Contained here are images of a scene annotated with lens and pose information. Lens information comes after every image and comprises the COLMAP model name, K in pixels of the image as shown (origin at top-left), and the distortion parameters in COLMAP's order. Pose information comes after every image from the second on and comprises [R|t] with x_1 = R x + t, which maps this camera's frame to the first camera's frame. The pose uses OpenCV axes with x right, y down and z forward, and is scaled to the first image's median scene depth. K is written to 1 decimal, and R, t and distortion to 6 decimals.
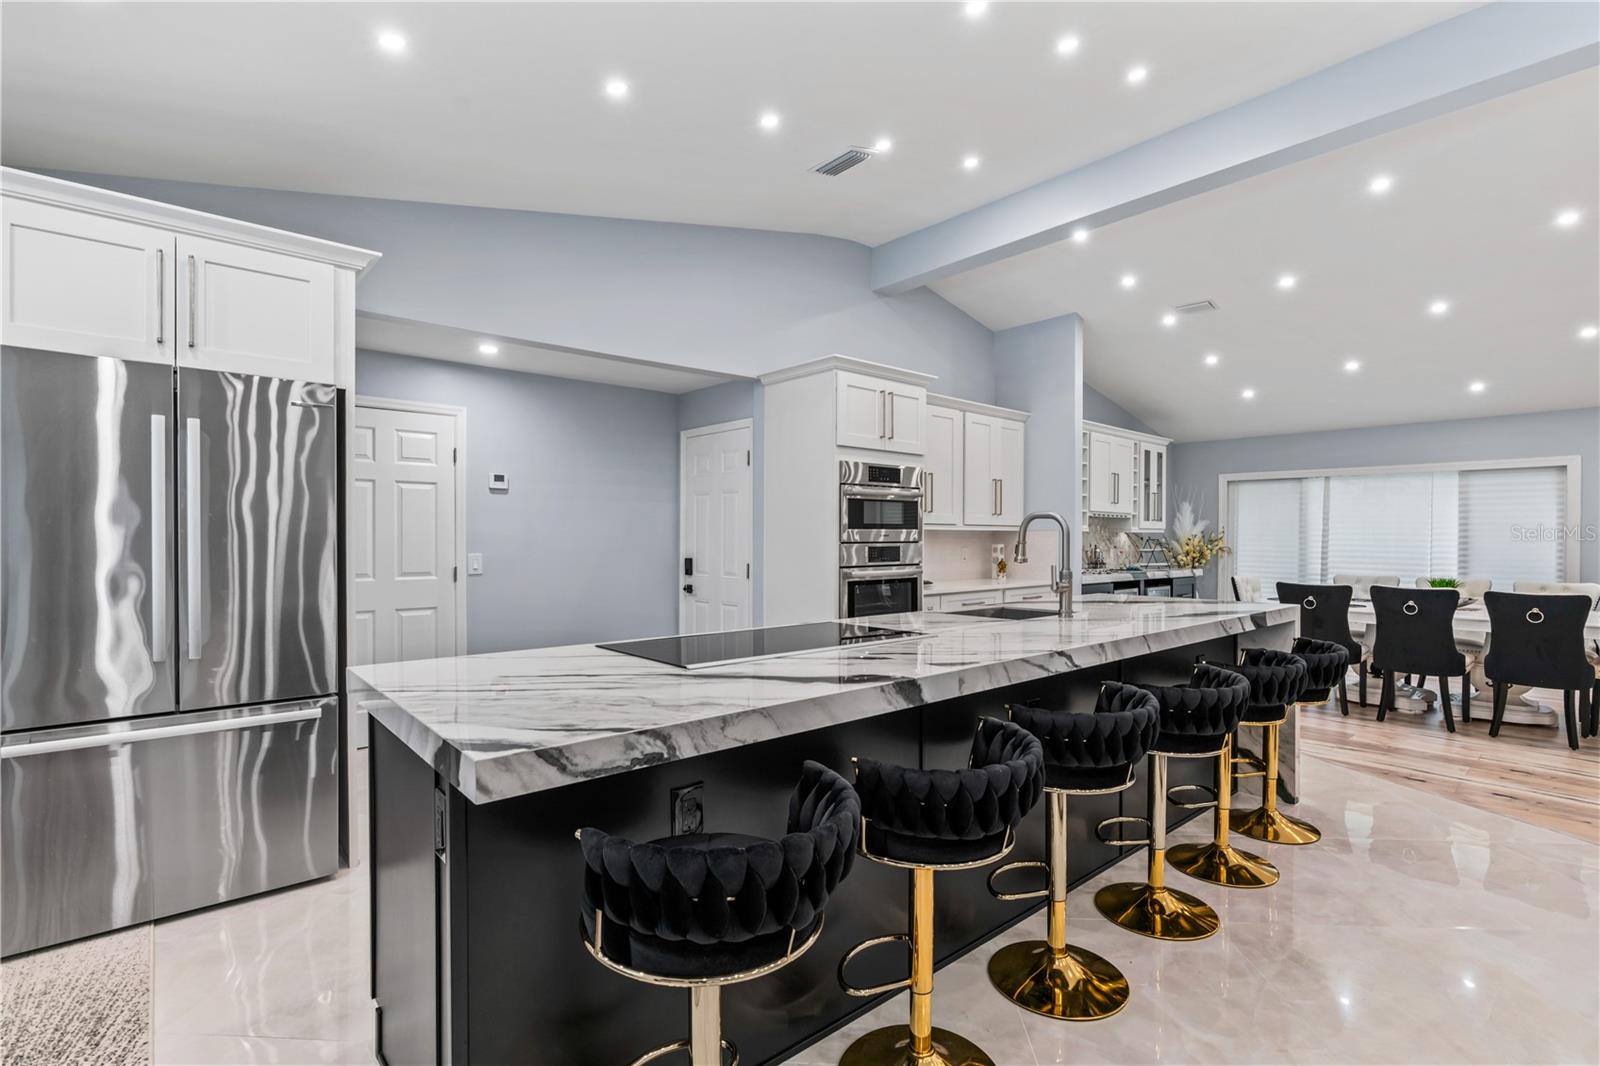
lens RADIAL K [[738.2, 0, 799.0], [0, 738.2, 528.8], [0, 0, 1]] dist [-0.010884, 0.005041]
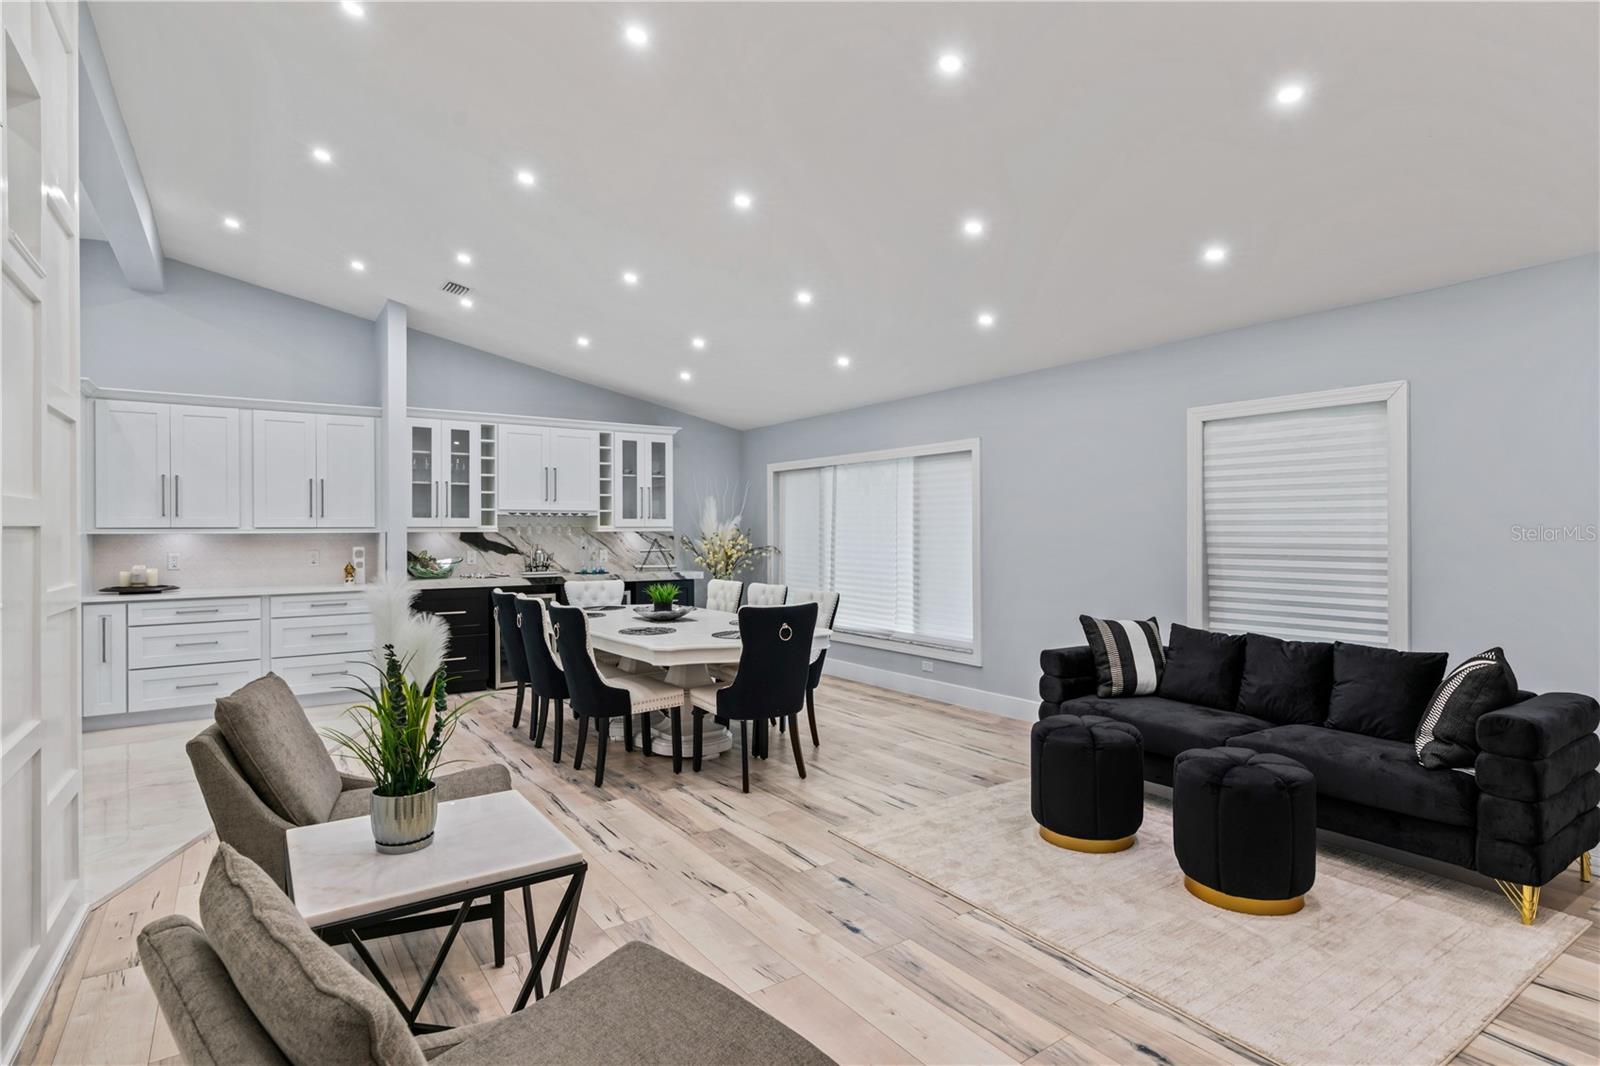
lens RADIAL K [[816.2, 0, 794.2], [0, 816.2, 528.4], [0, 0, 1]] dist [0.004197, -0.002952]
pose [[0.992057, -0.008631, -0.125493, 1.283543], [0.010198, 0.999878, 0.011852, -0.012599], [0.125376, -0.013038, 0.992024, 0.054505]]
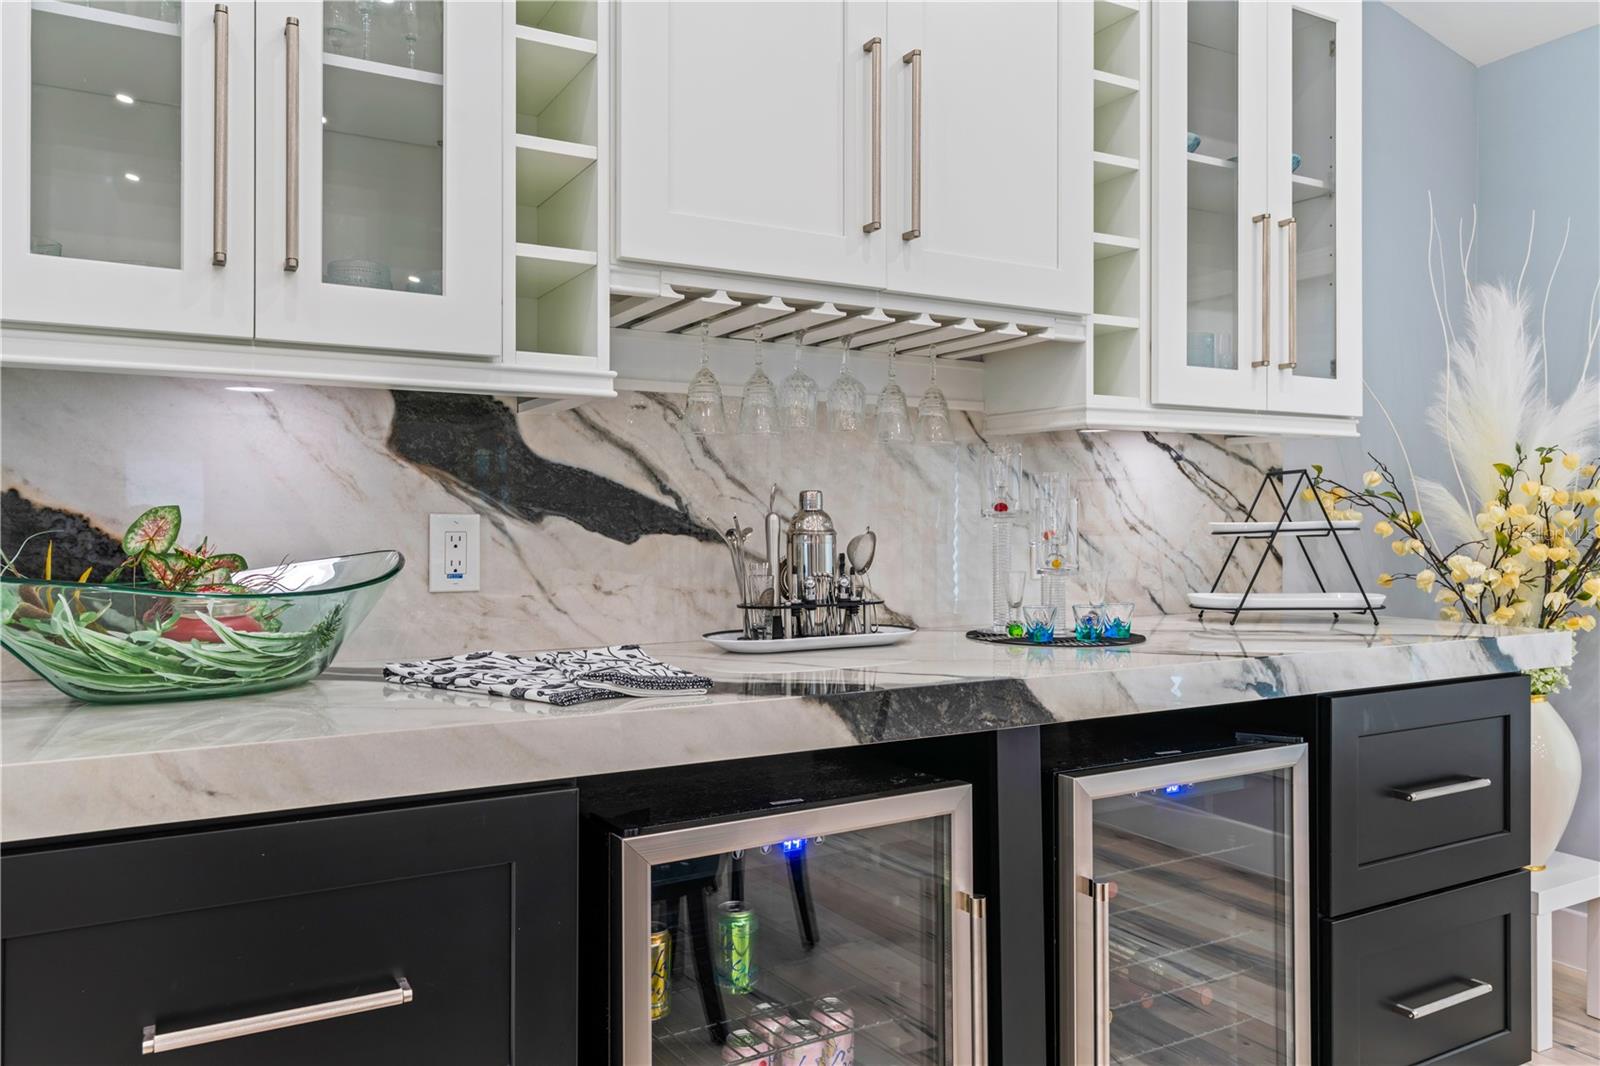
lens RADIAL K [[1138.0, 0, 796.3], [0, 1138.0, 519.0], [0, 0, 1]] dist [0.006339, 0.005538]
pose [[0.979443, -0.003832, -0.201682, 0.687831], [0.006081, 0.999926, 0.010534, 0.038481], [0.201627, -0.011543, 0.979394, 1.133189]]
